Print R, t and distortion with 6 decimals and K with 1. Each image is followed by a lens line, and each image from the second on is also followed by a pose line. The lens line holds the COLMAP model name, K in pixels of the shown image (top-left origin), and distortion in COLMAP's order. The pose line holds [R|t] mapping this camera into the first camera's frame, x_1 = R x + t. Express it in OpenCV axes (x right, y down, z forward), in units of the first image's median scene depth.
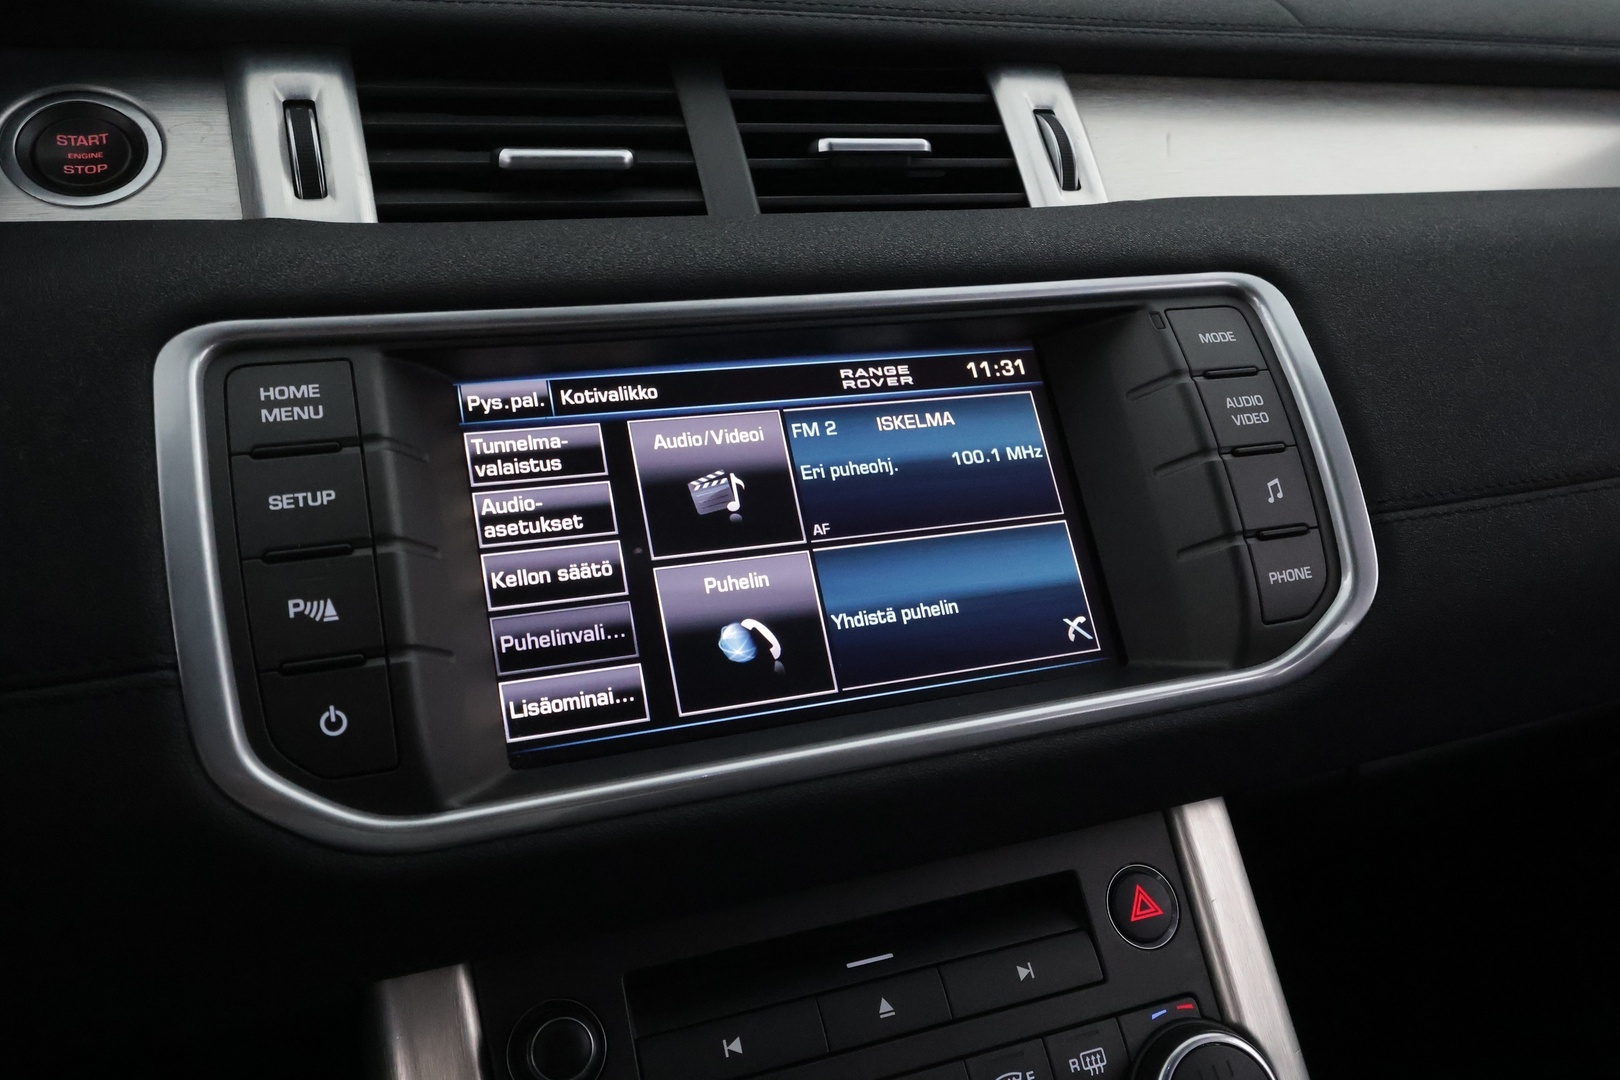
lens RADIAL K [[1277.3, 0, 819.2], [0, 1277.3, 535.8], [0, 0, 1]] dist [-0.002281, 0.007095]
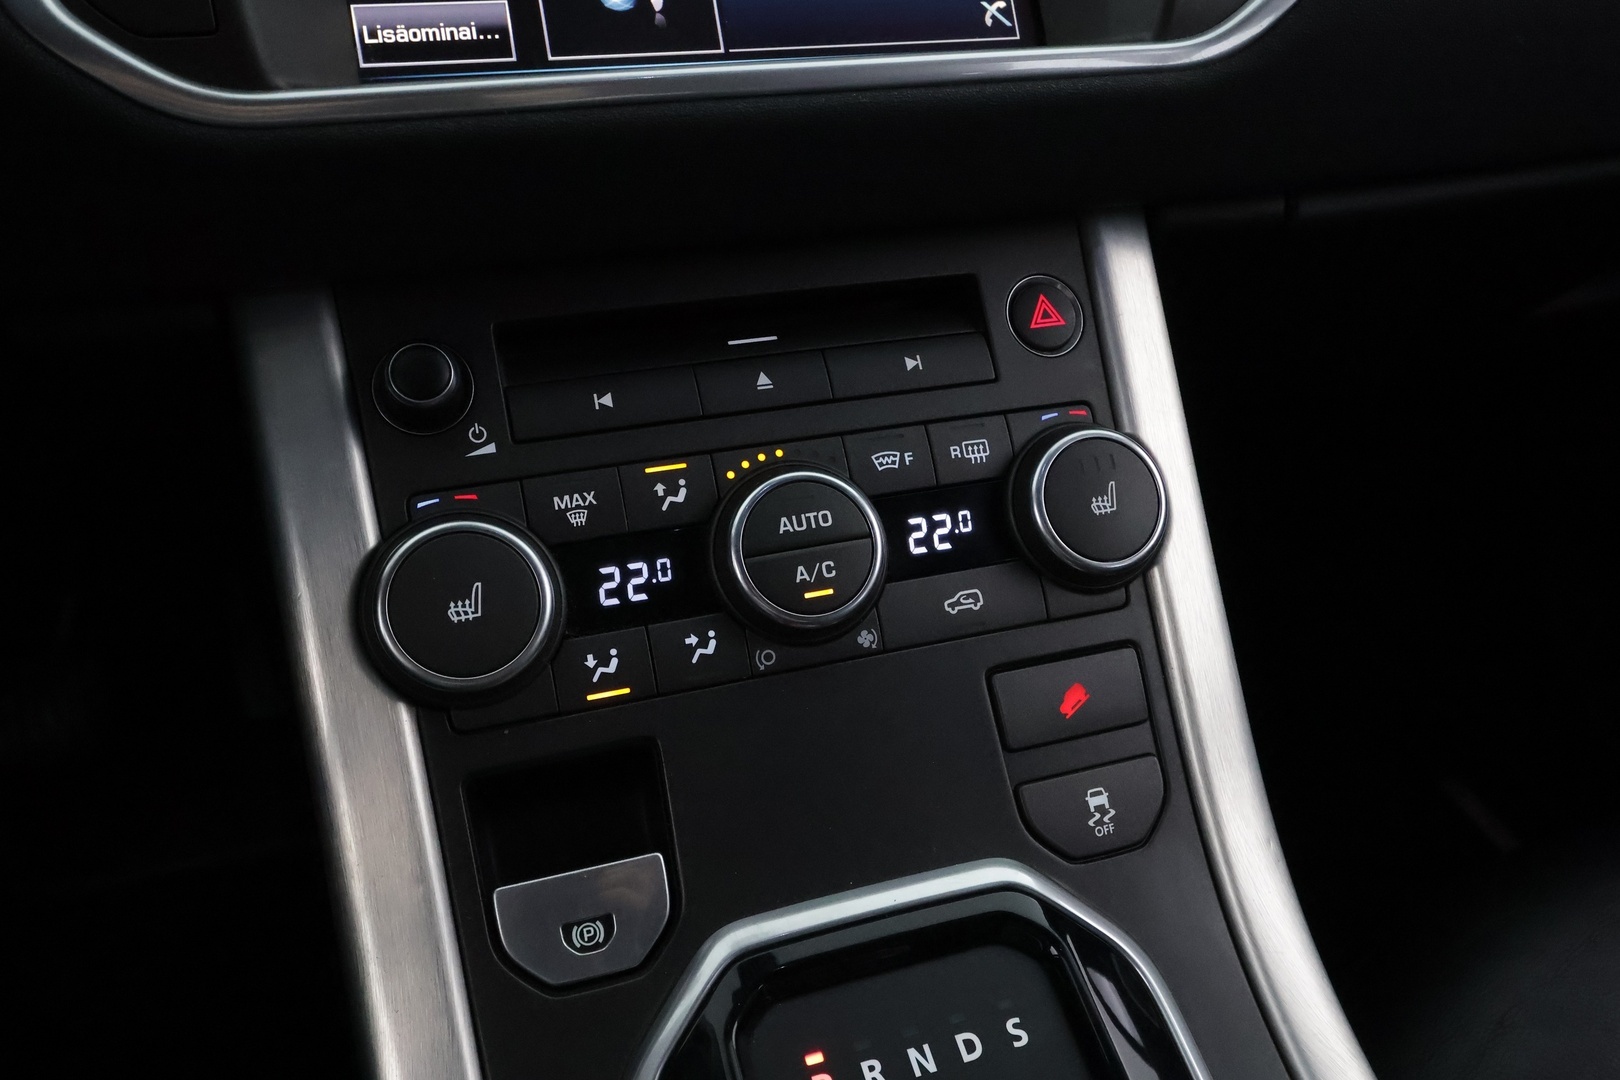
lens RADIAL K [[1277.3, 0, 810.4], [0, 1277.3, 538.5], [0, 0, 1]] dist [-0.002281, 0.007095]
pose [[0.998709, 0.034986, -0.036837, 0.121095], [-0.025657, 0.973166, 0.228670, 0.245425], [0.043849, -0.227430, 0.972807, 0.010610]]
